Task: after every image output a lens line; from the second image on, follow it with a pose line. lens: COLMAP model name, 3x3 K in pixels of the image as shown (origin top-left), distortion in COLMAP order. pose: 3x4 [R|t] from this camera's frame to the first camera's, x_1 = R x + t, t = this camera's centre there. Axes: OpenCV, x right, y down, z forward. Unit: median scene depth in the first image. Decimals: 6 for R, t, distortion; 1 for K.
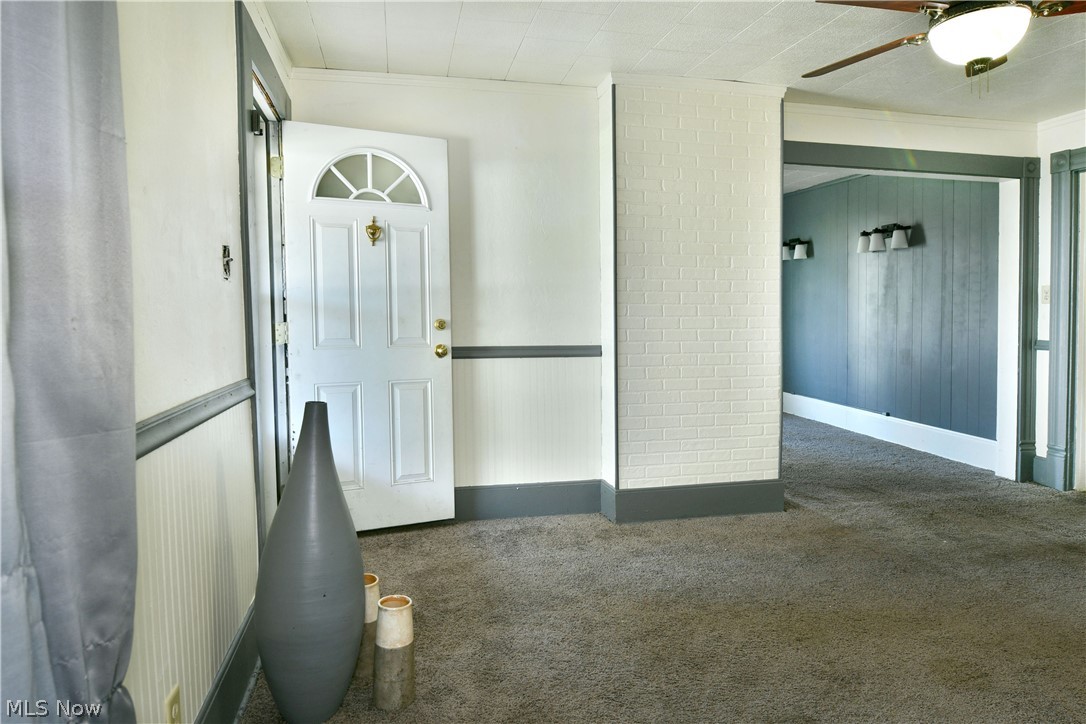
lens RADIAL K [[673.9, 0, 548.7], [0, 673.9, 319.5], [0, 0, 1]] dist [-0.009316, -0.003503]
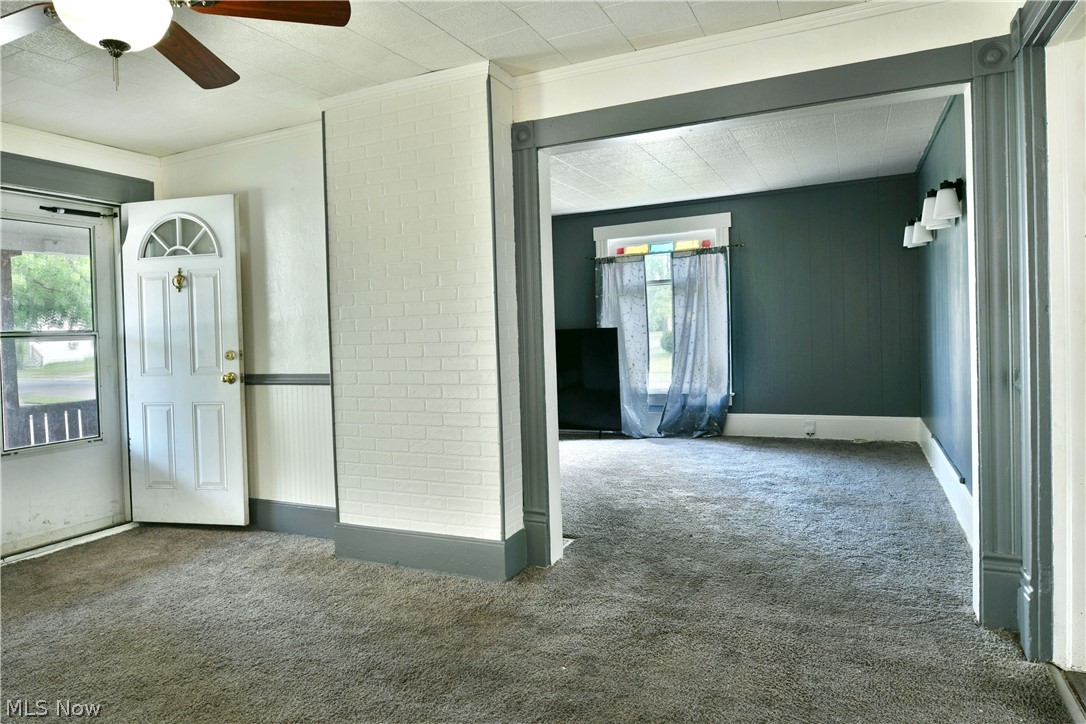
lens RADIAL K [[660.9, 0, 539.9], [0, 660.9, 337.6], [0, 0, 1]] dist [-0.003372, -0.001644]
pose [[0.787026, -0.022957, -0.616492, 0.960242], [0.026482, 0.999643, -0.003417, -0.005112], [0.616351, -0.013637, 0.787354, 0.439859]]
